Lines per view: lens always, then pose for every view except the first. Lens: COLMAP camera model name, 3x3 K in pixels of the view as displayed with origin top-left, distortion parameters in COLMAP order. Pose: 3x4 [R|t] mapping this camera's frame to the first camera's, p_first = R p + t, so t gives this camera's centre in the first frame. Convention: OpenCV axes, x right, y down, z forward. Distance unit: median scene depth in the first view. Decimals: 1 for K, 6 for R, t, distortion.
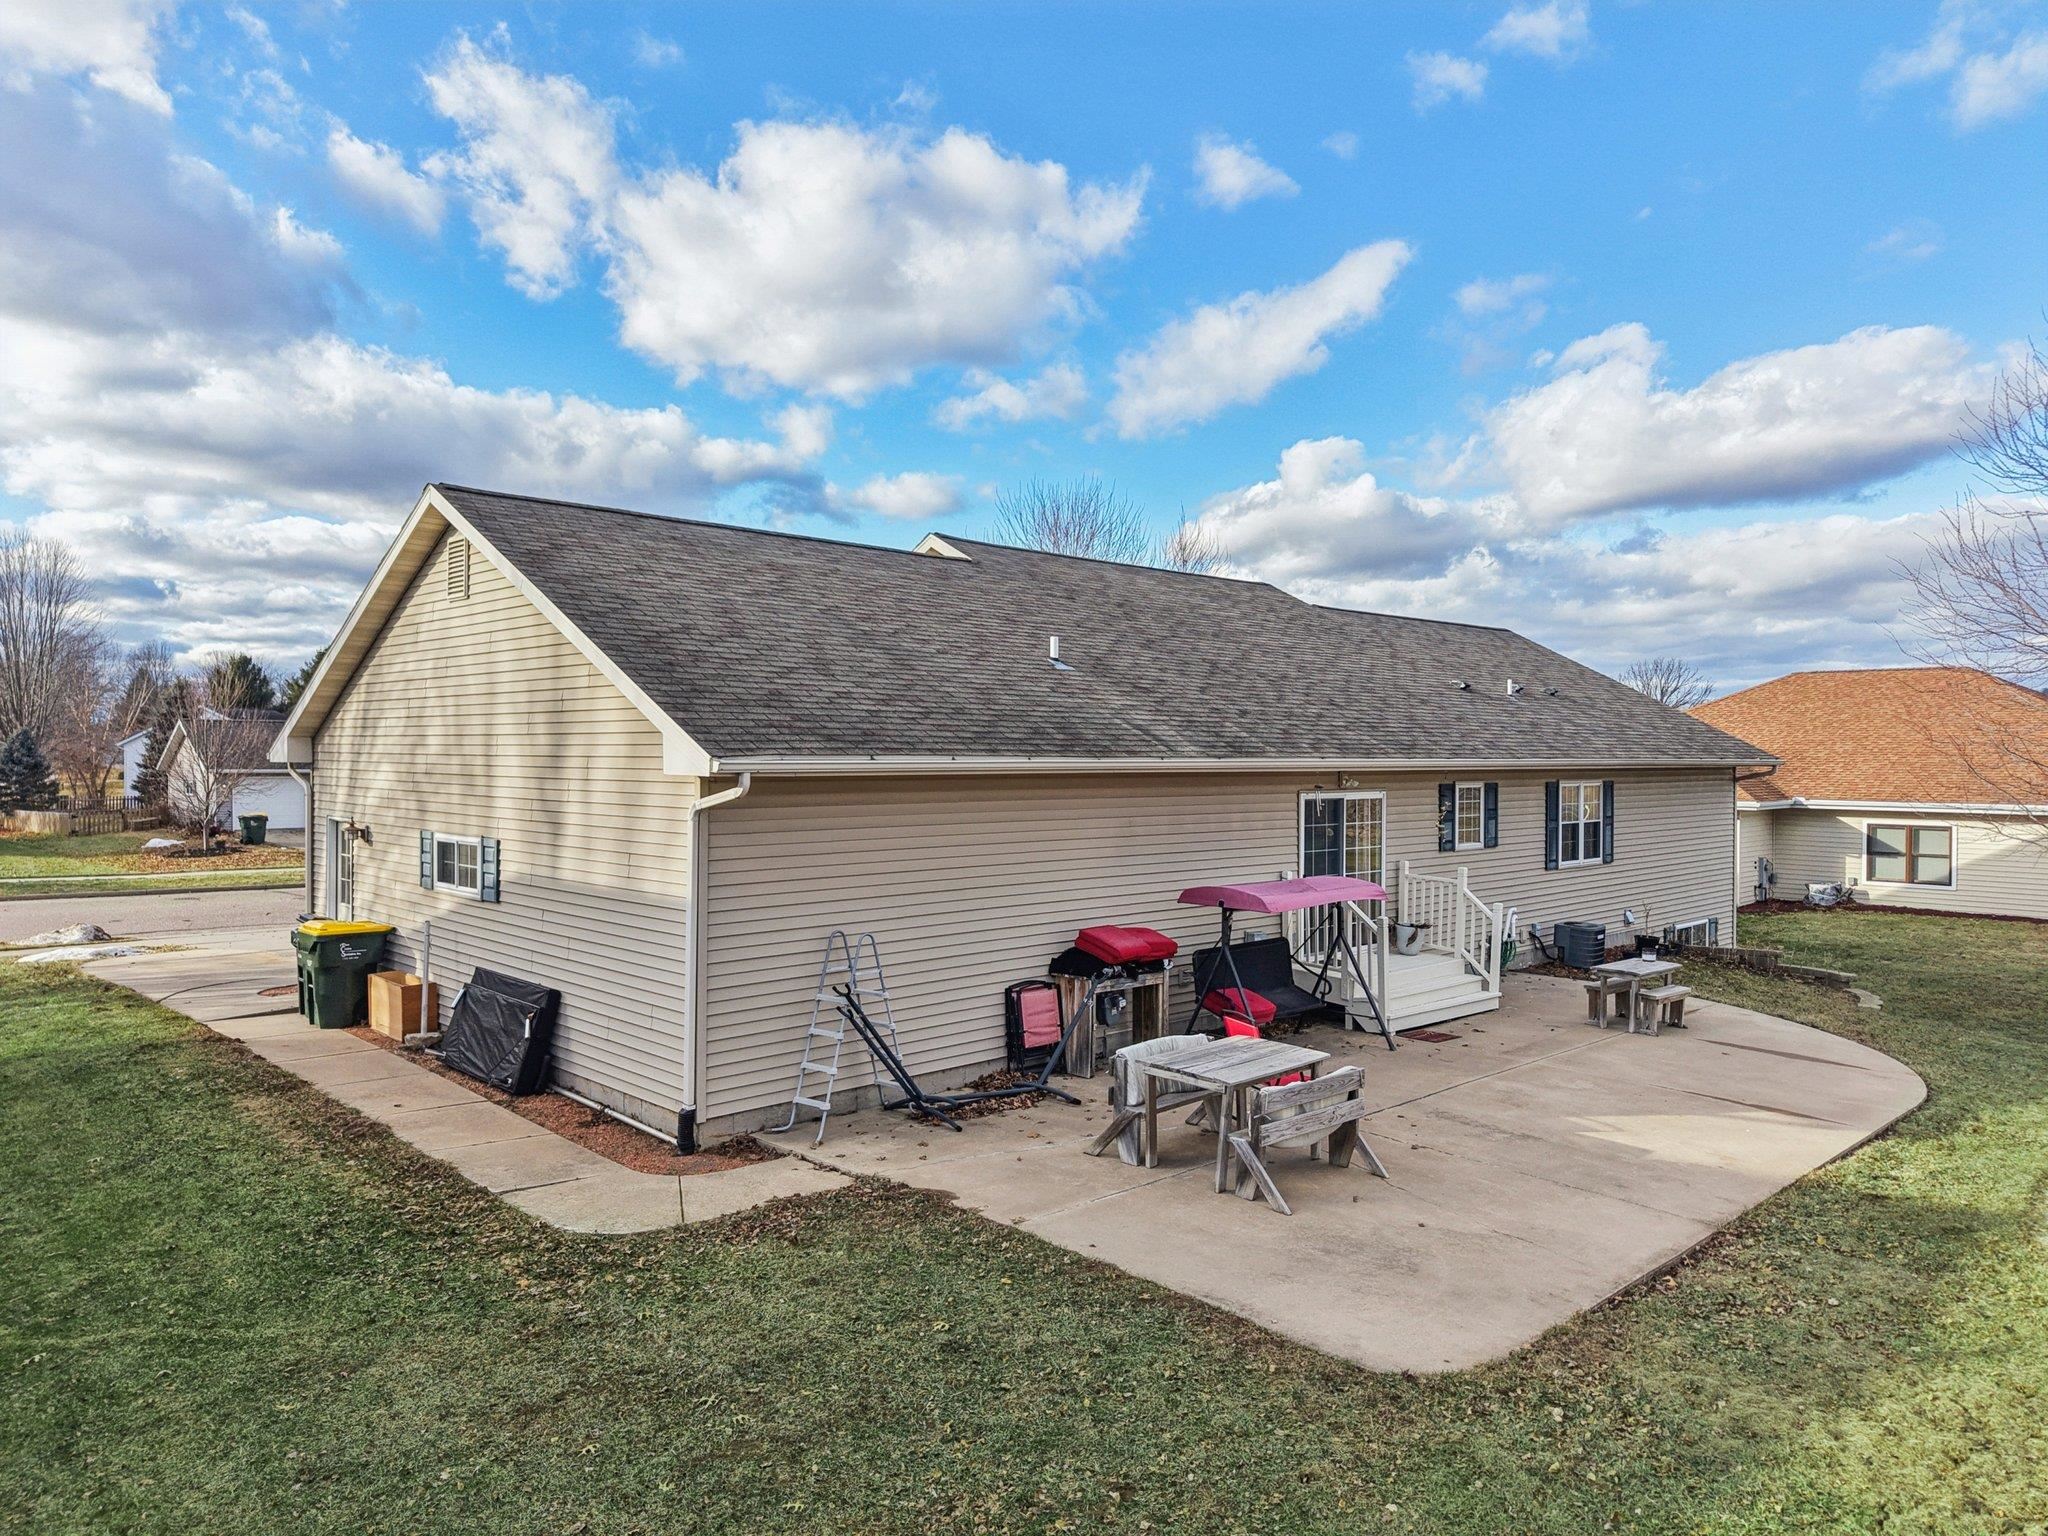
lens RADIAL K [[1358.7, 0, 1024.0], [0, 1358.7, 768.0], [0, 0, 1]] dist [-0.000810, -0.004560]
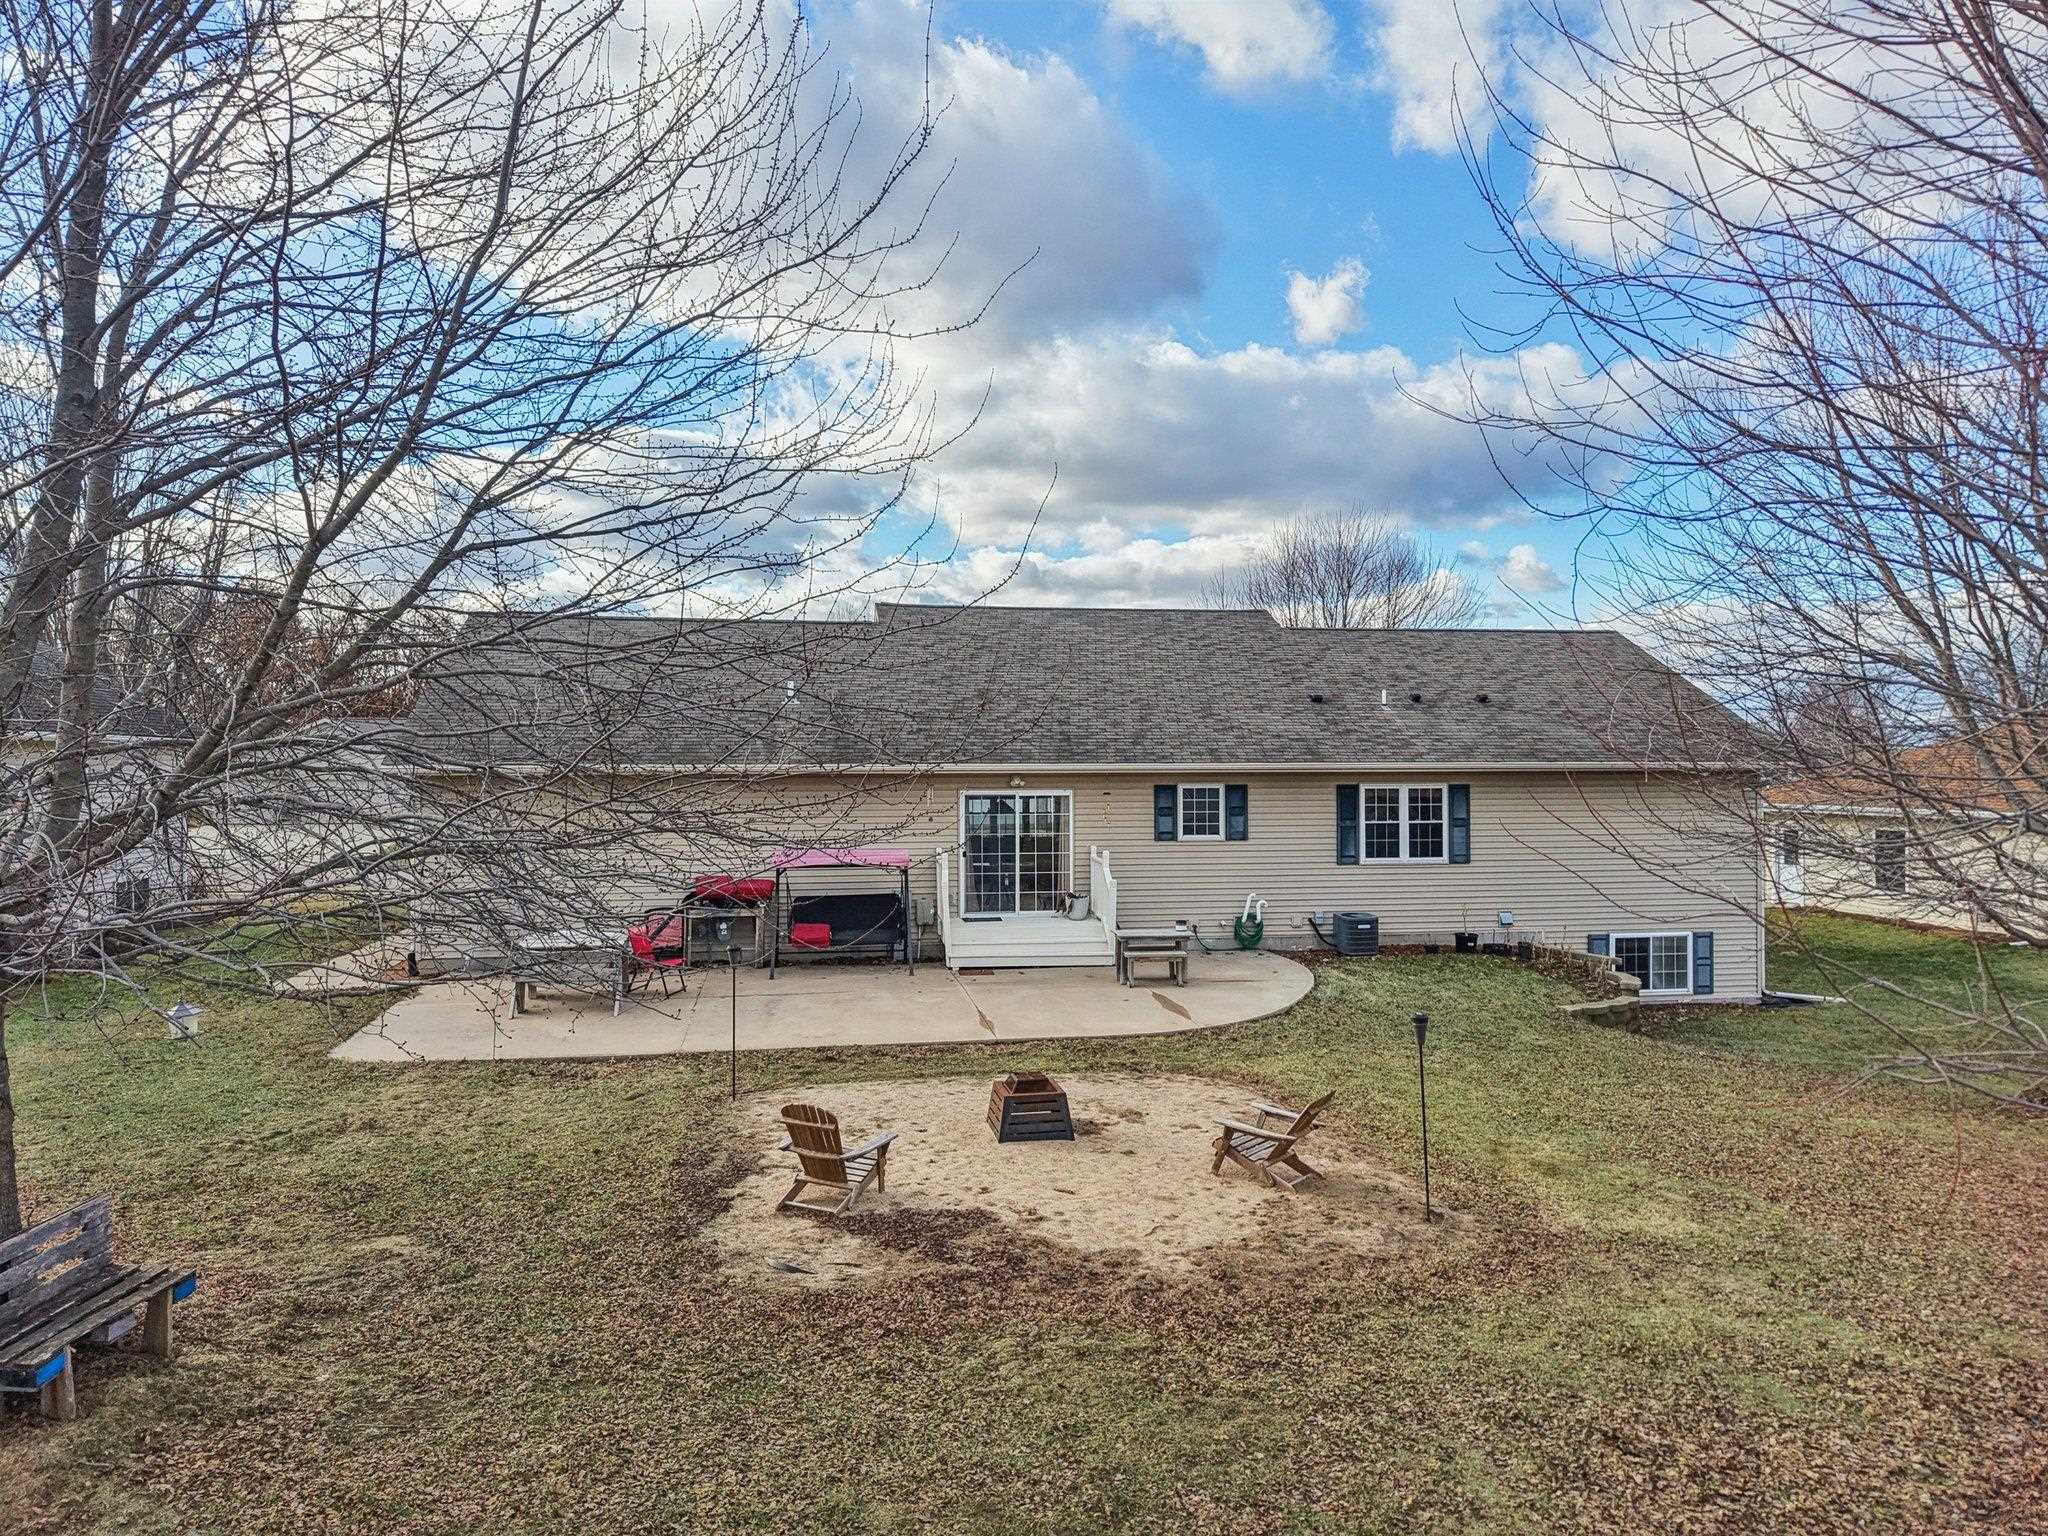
lens RADIAL K [[1358.7, 0, 1024.0], [0, 1358.7, 768.0], [0, 0, 1]] dist [-0.000810, -0.004560]
pose [[0.822294, -0.009742, -0.568980, 1.117255], [0.004176, 0.999930, -0.011086, 0.013382], [0.569048, 0.006740, 0.822277, -0.057153]]
